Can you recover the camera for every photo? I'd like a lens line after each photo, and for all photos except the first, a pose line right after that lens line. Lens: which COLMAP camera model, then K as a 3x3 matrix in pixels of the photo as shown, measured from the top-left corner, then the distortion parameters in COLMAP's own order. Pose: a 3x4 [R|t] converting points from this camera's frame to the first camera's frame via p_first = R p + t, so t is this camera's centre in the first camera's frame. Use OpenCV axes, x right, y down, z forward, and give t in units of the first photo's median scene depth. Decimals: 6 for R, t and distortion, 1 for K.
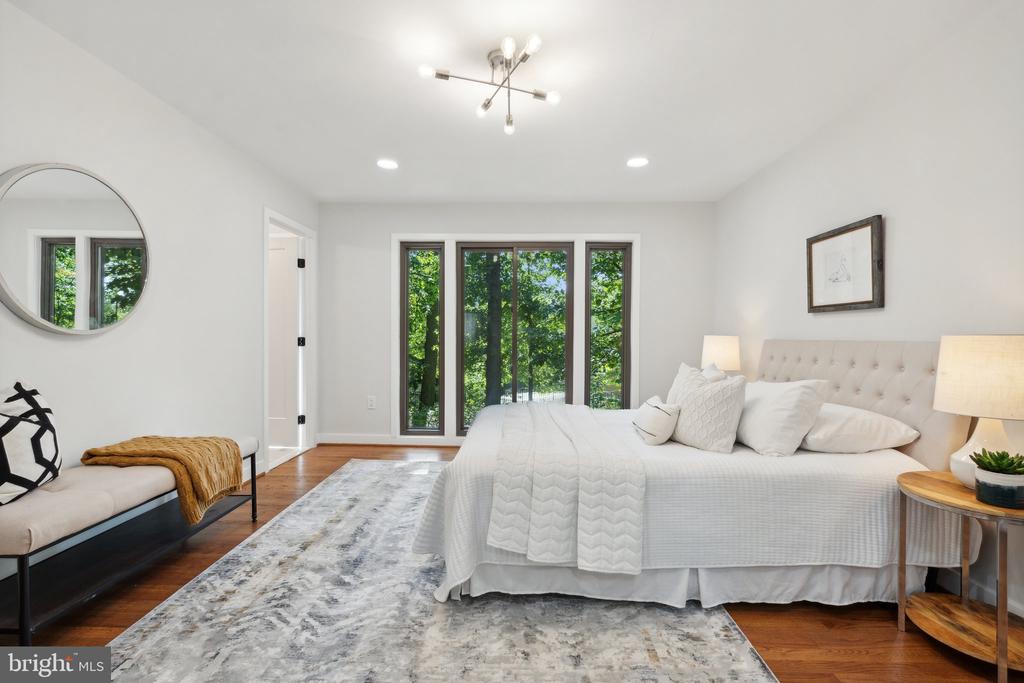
lens RADIAL K [[453.6, 0, 511.6], [0, 453.6, 343.5], [0, 0, 1]] dist [-0.003649, 0.000213]
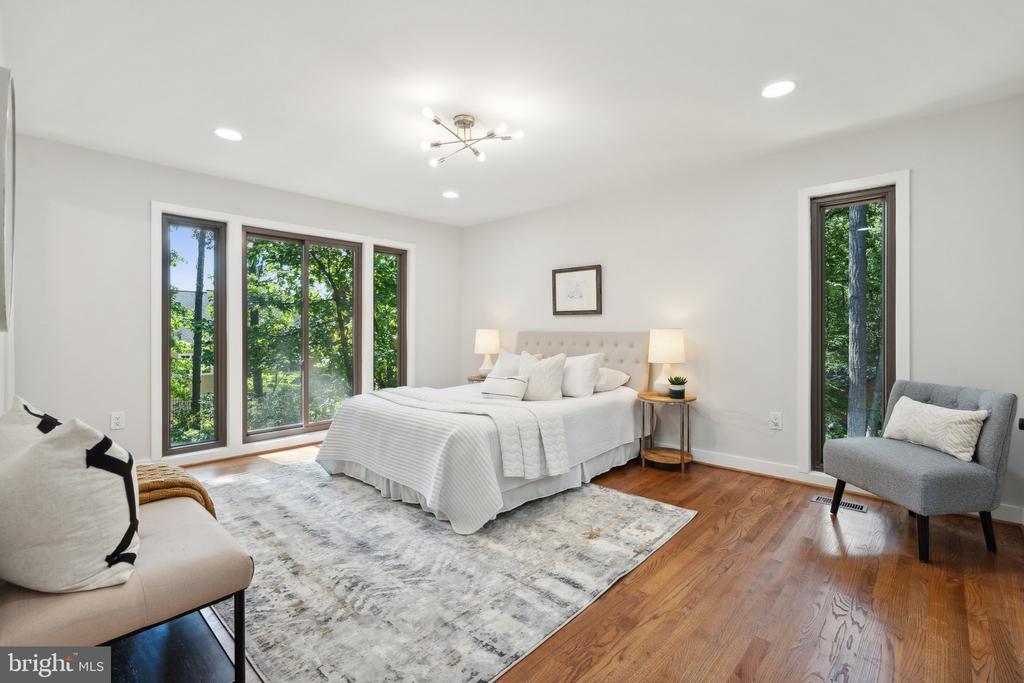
lens RADIAL K [[453.6, 0, 517.9], [0, 453.6, 331.5], [0, 0, 1]] dist [-0.003649, 0.000213]
pose [[0.659527, -0.008277, 0.751635, -0.971258], [0.016705, 0.999854, -0.003648, -0.007114], [-0.751495, 0.014962, 0.659569, 0.022764]]
